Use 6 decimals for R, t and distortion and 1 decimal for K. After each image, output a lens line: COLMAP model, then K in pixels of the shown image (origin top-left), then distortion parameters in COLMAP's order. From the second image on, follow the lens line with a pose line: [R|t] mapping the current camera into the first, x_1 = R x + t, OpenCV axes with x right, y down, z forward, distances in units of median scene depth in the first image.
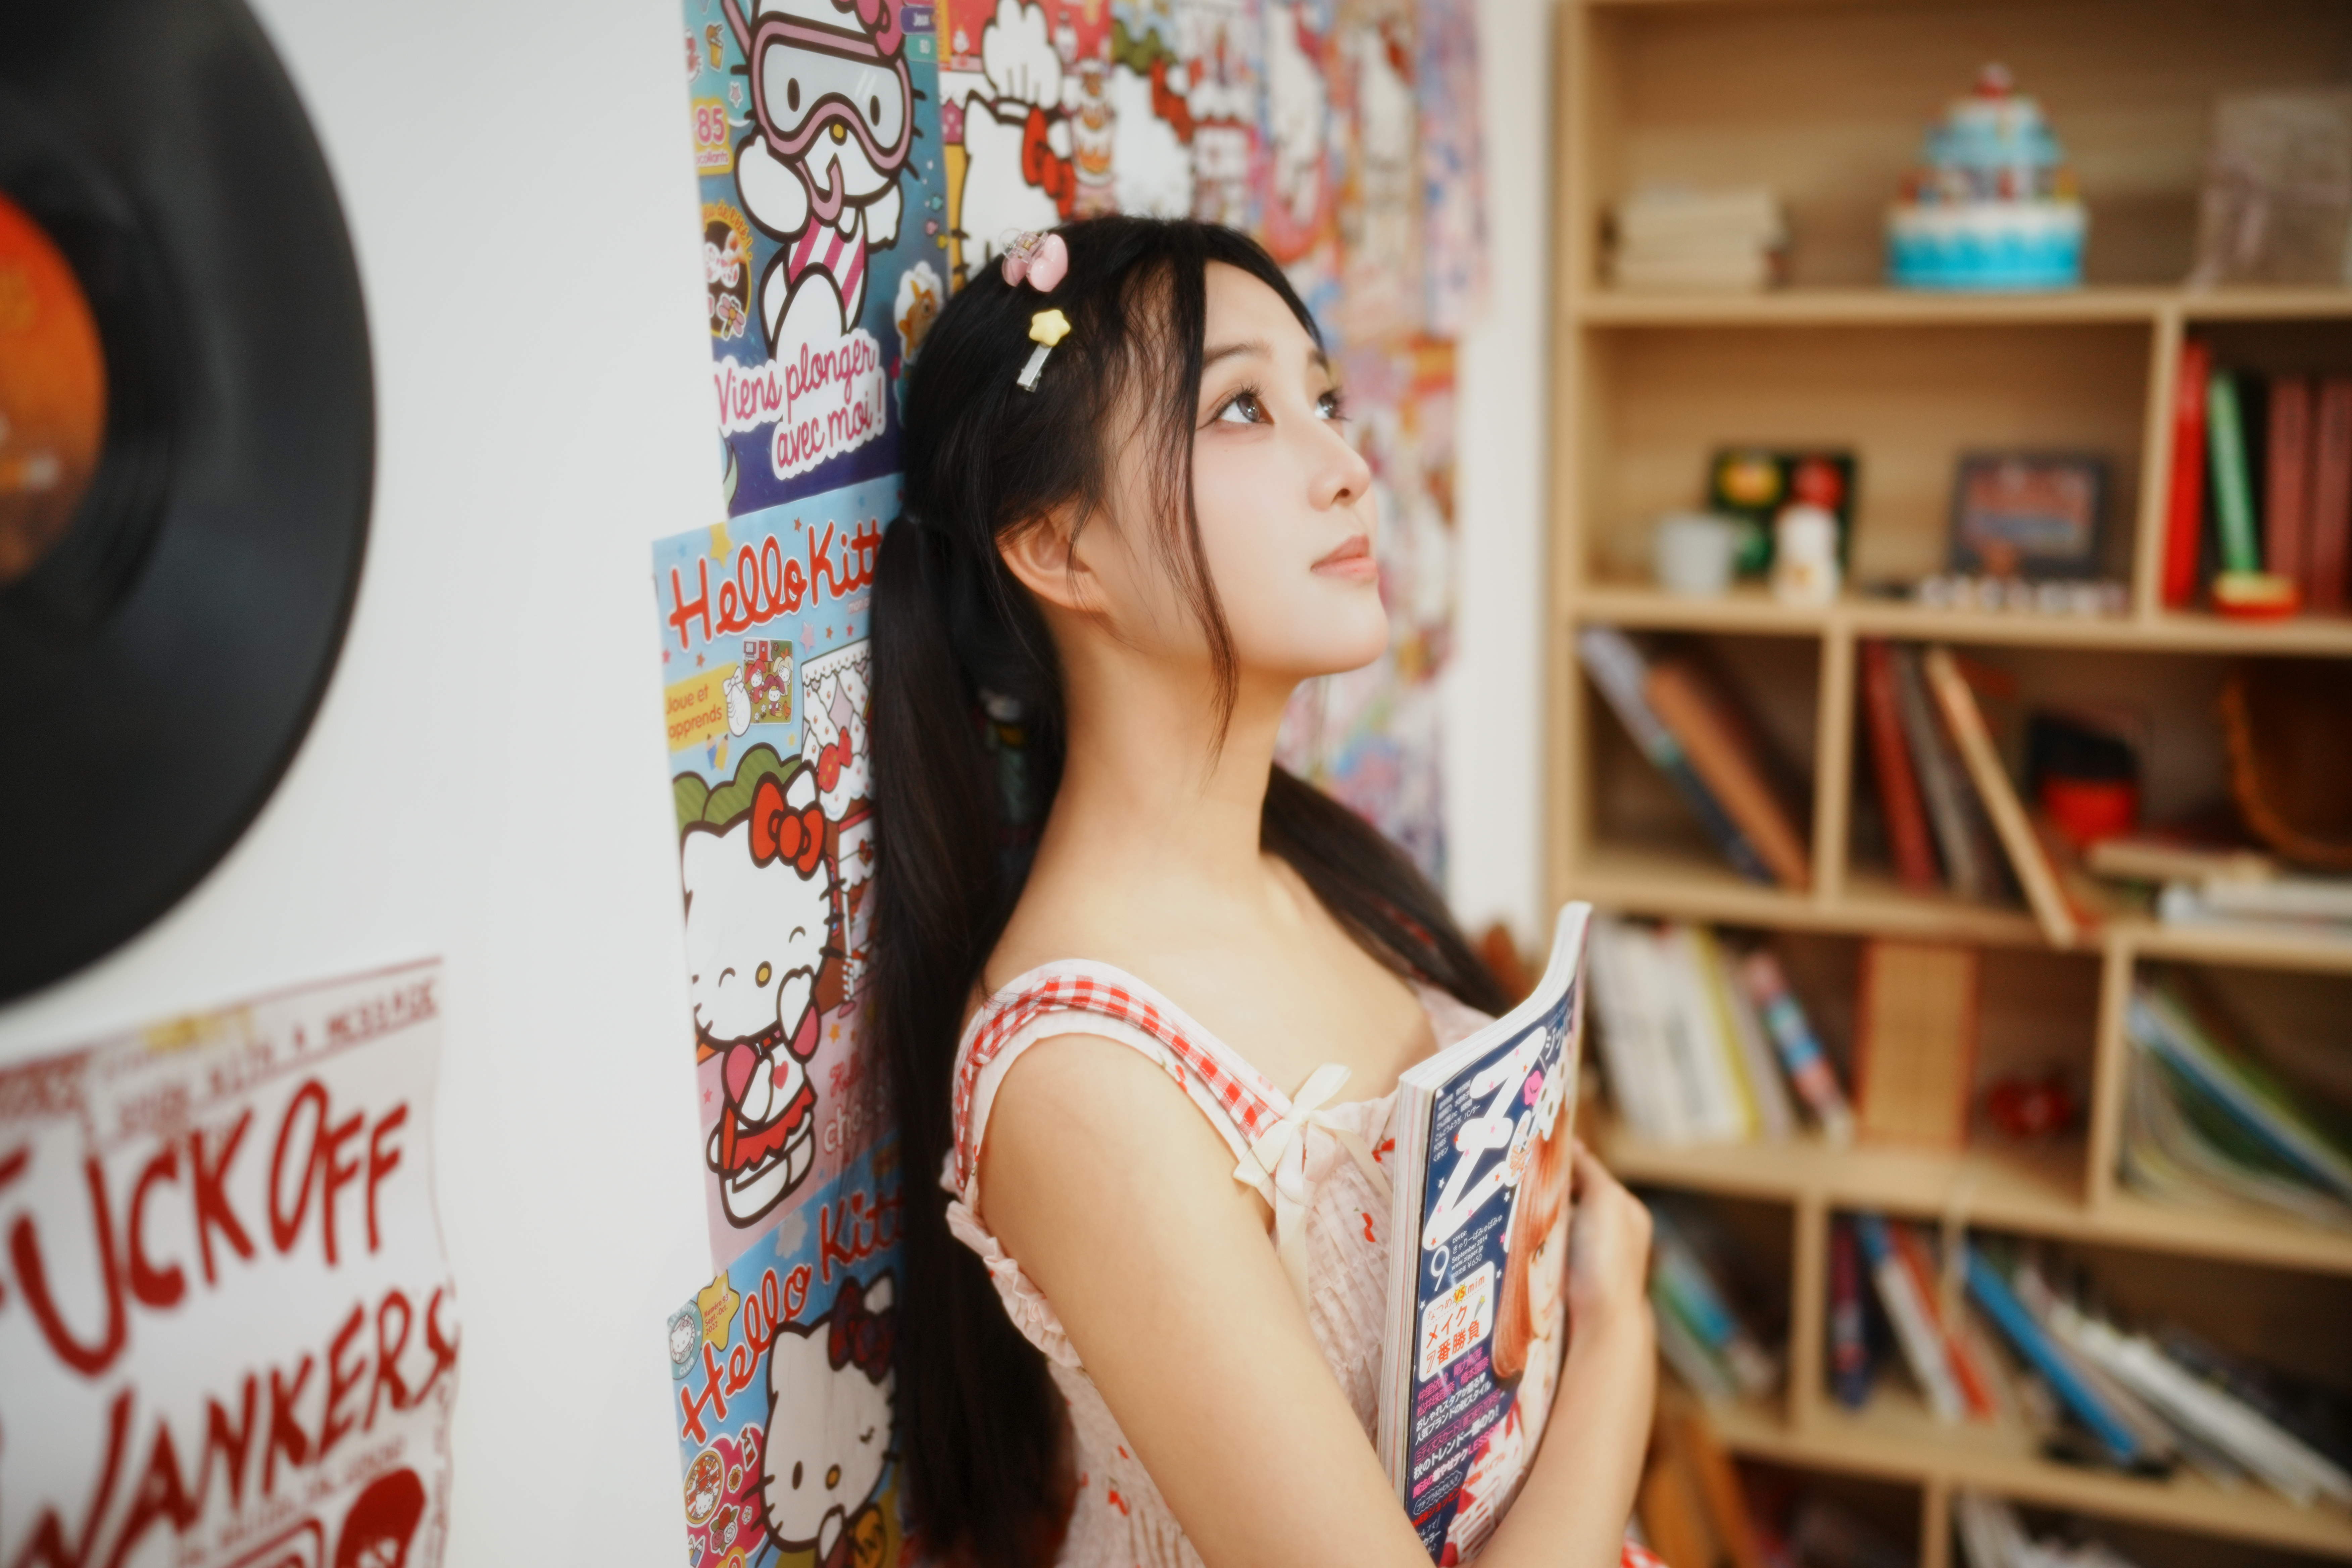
lens RADIAL K [[2330.4, 0, 1176.0], [0, 2330.4, 784.0], [0, 0, 1]] dist [-0.018186, 0.124999]
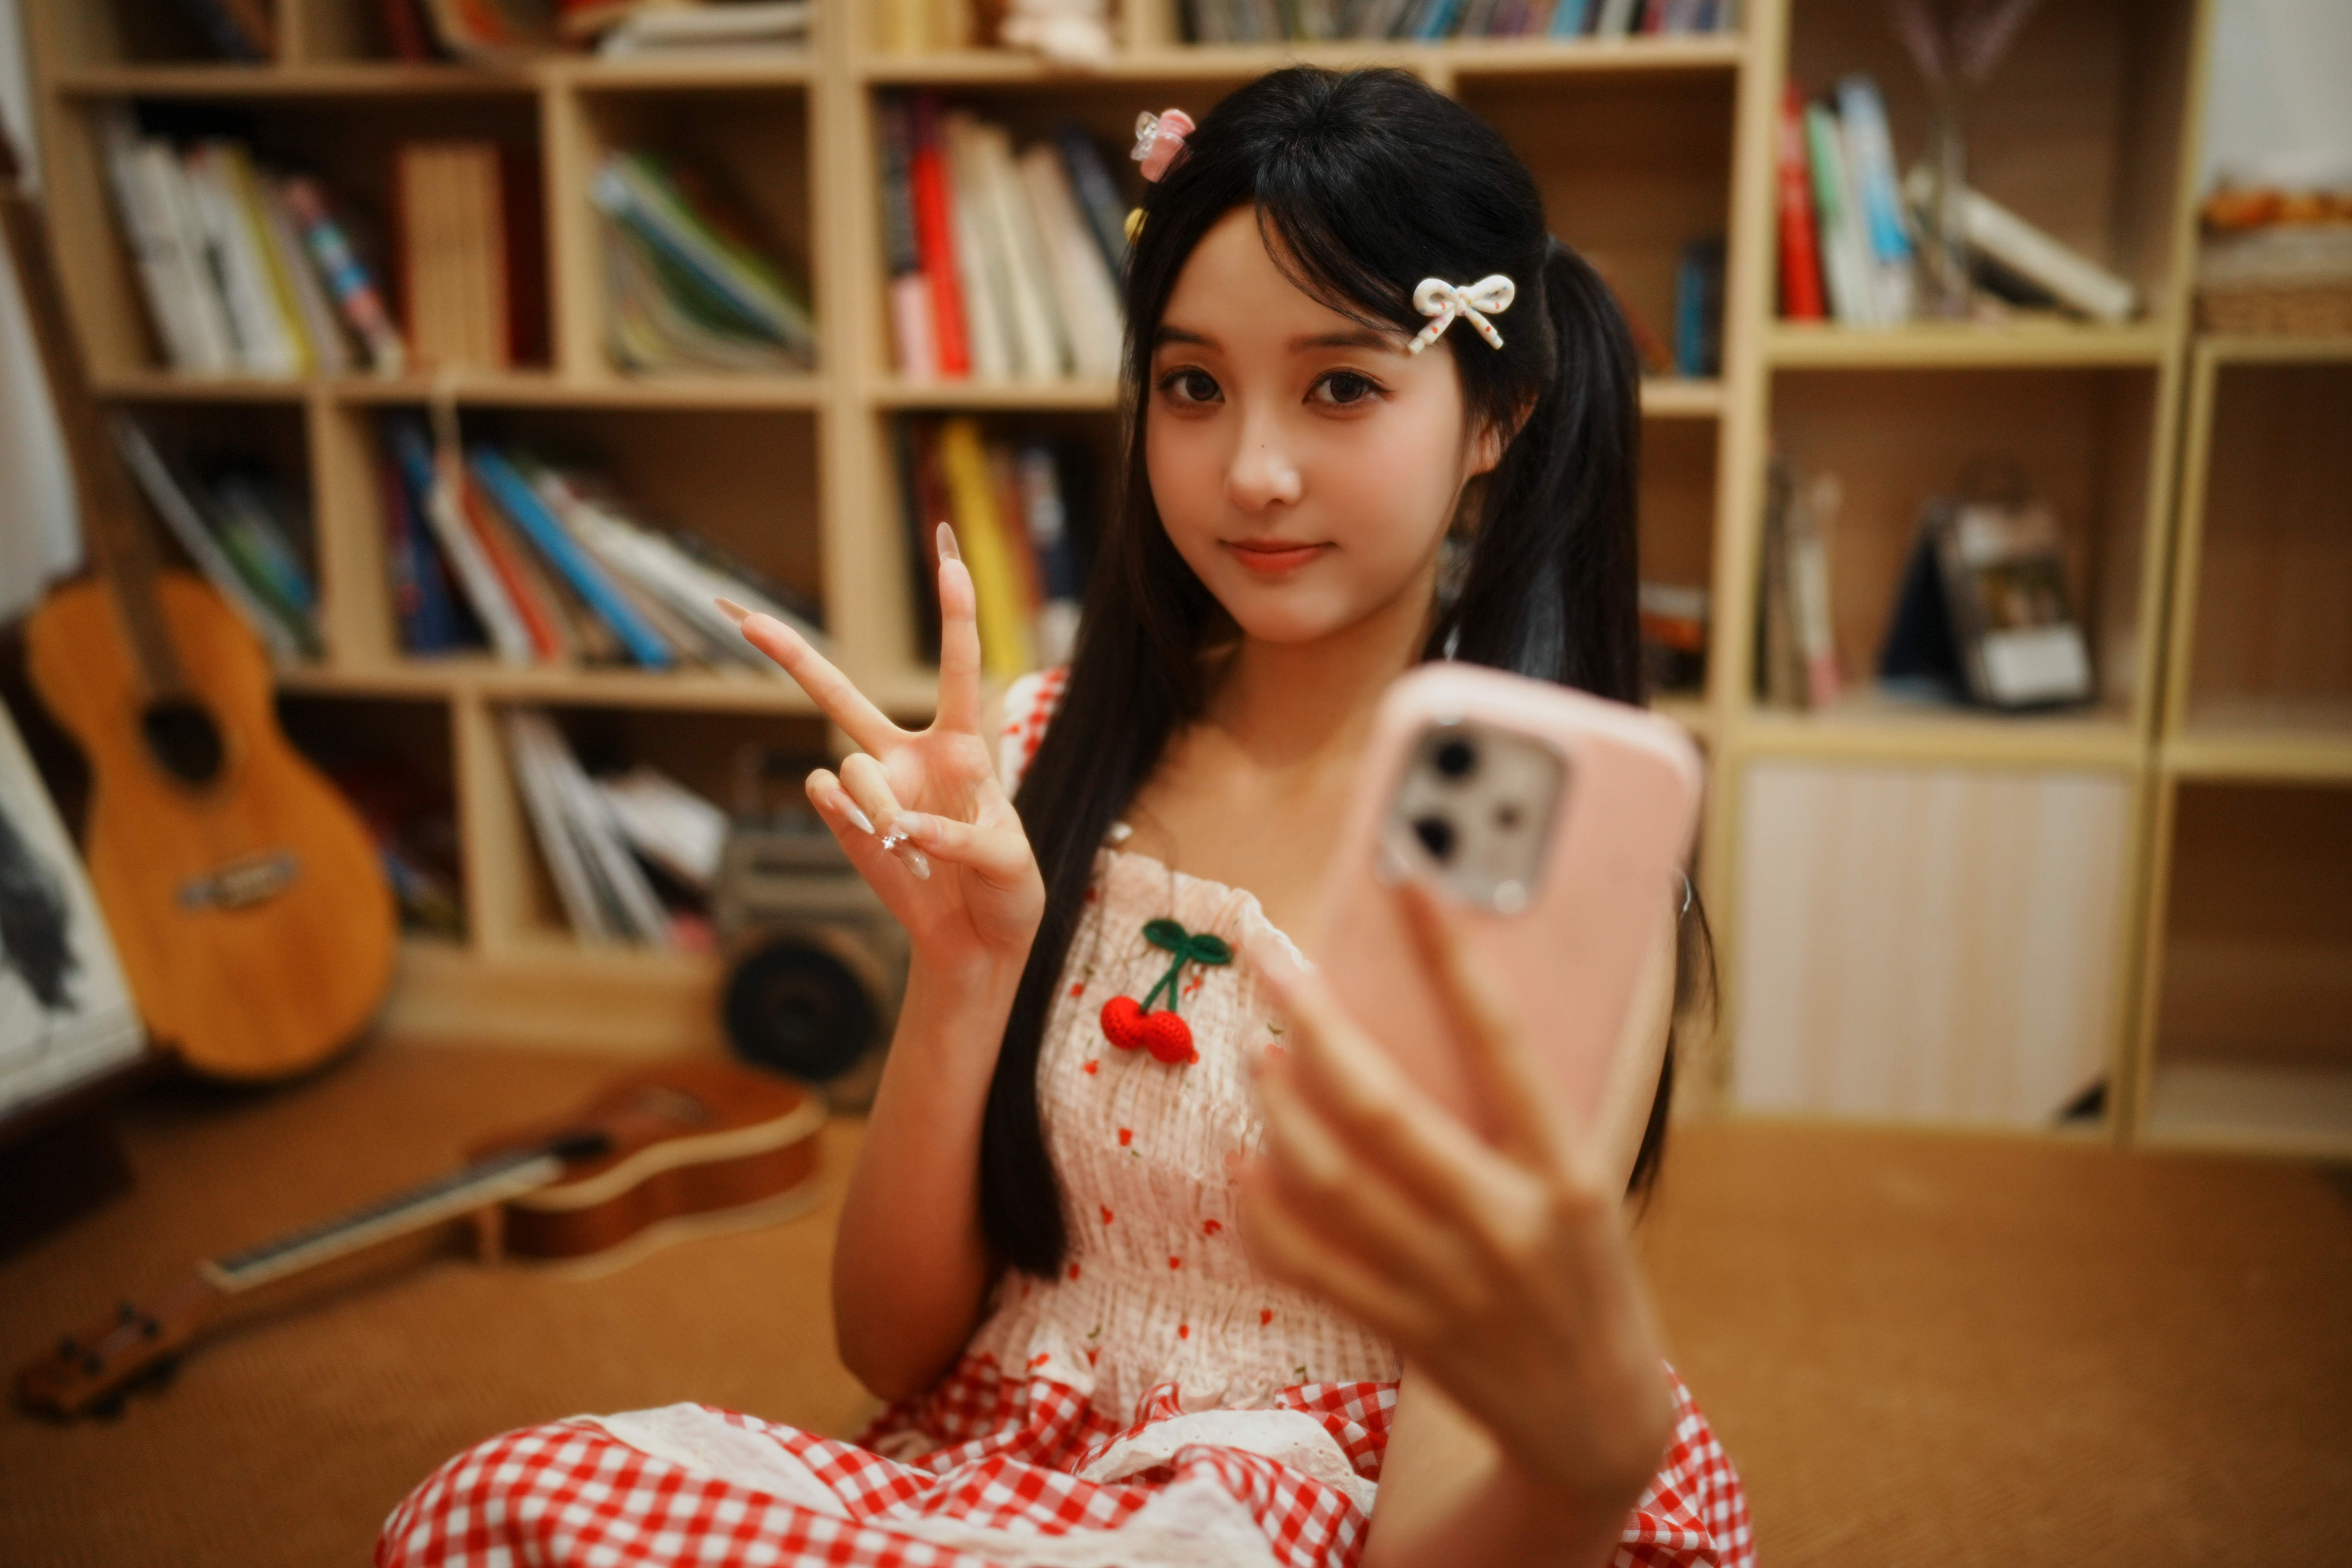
lens RADIAL K [[2326.4, 0, 1176.0], [0, 2326.4, 784.0], [0, 0, 1]] dist [0.010333, 0.017384]
pose [[0.985272, -0.004994, 0.170919, 1.012672], [0.018866, 0.996646, -0.079635, 0.943250], [-0.169948, 0.081687, 0.982062, -0.045823]]
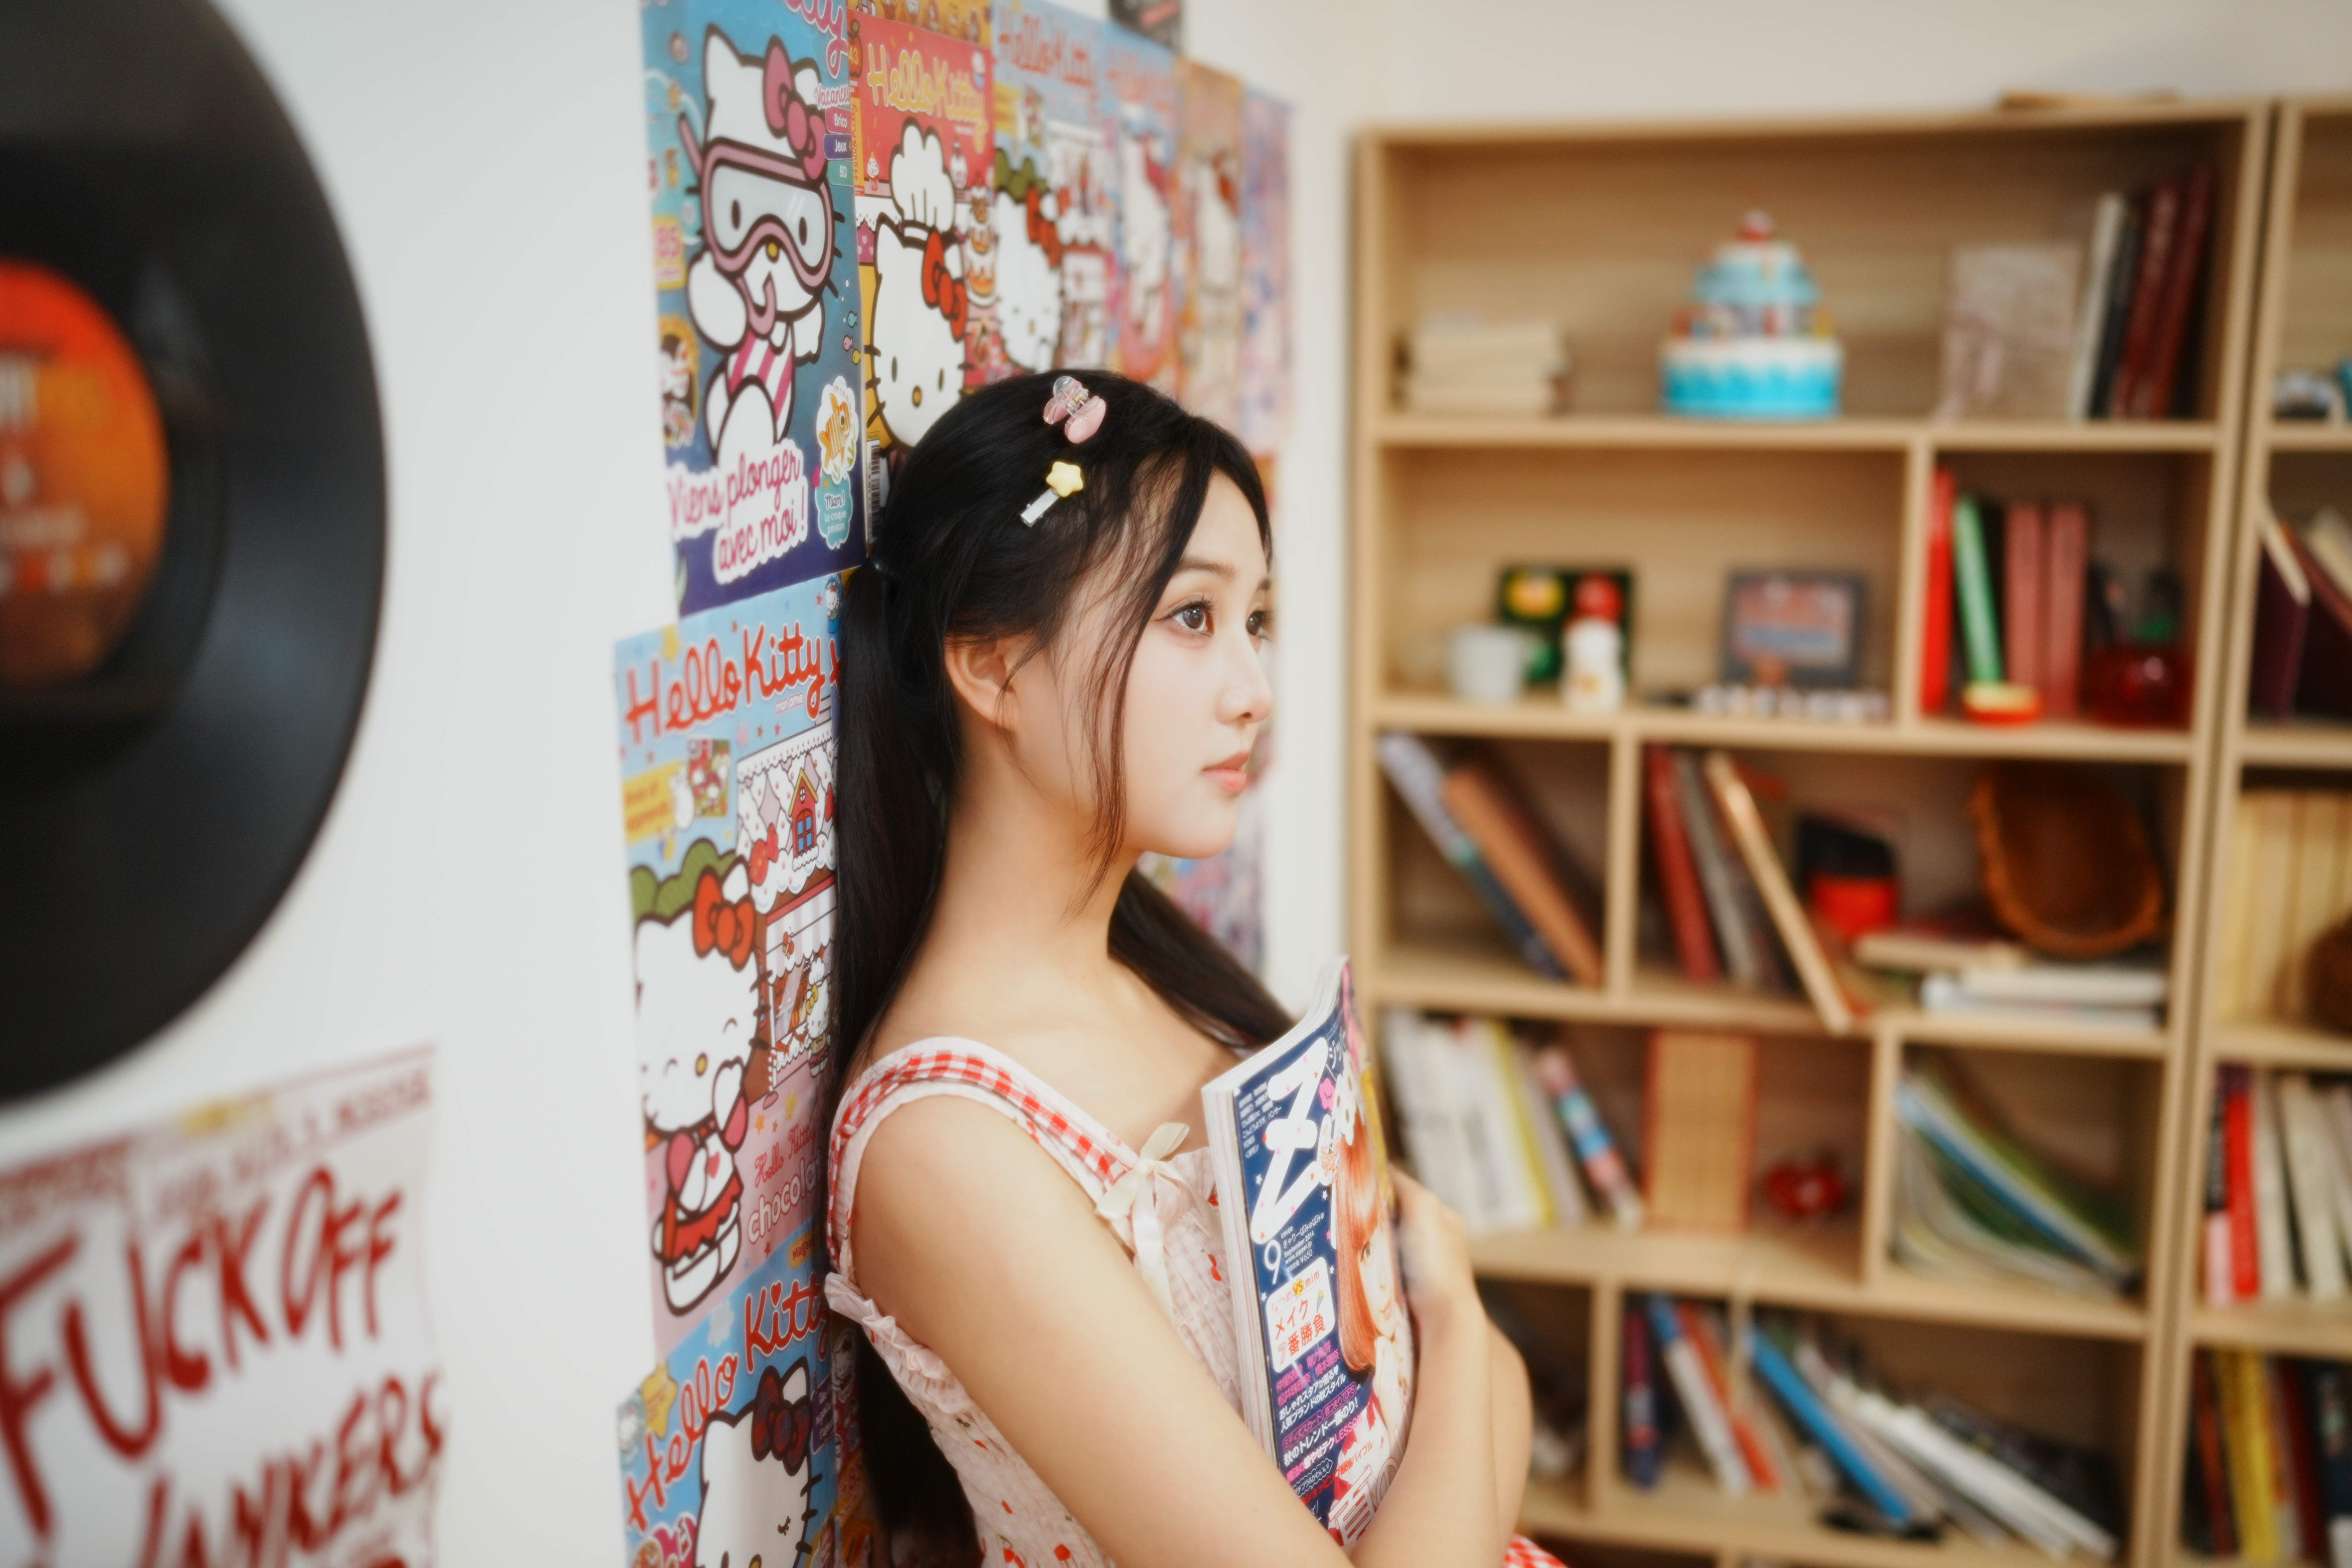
lens RADIAL K [[2326.4, 0, 1176.0], [0, 2326.4, 784.0], [0, 0, 1]] dist [0.010333, 0.017384]
pose [[0.993046, -0.003520, 0.117671, -0.085817], [0.009283, 0.998782, -0.048463, 0.009663], [-0.117357, 0.049219, 0.991869, -0.040194]]
